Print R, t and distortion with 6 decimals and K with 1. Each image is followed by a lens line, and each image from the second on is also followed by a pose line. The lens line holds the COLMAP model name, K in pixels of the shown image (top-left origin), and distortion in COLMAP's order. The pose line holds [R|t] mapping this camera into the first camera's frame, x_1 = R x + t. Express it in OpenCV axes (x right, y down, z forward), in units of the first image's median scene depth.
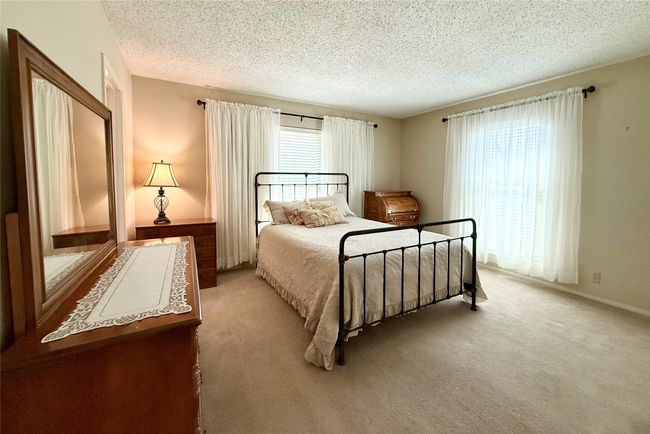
lens RADIAL K [[255.6, 0, 324.5], [0, 255.6, 193.4], [0, 0, 1]] dist [-0.002184, -0.000084]
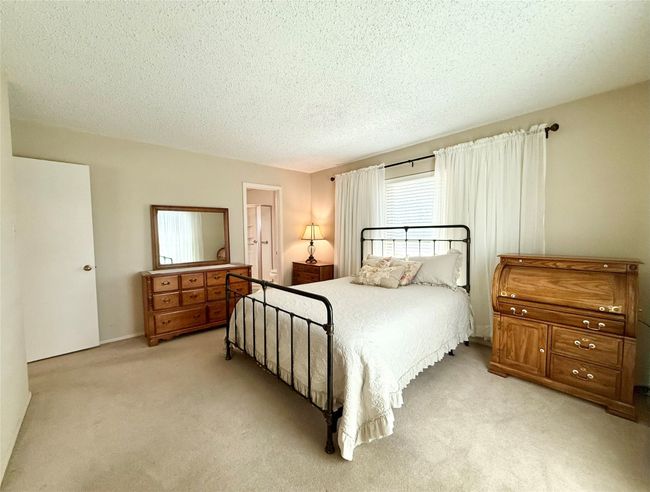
lens RADIAL K [[267.4, 0, 324.3], [0, 267.4, 247.6], [0, 0, 1]] dist [0.001696, 0.000114]
pose [[0.222690, 0.043837, -0.973903, 0.795902], [-0.045613, 0.998363, 0.034508, -0.029787], [0.973822, 0.036738, 0.224325, 0.561471]]
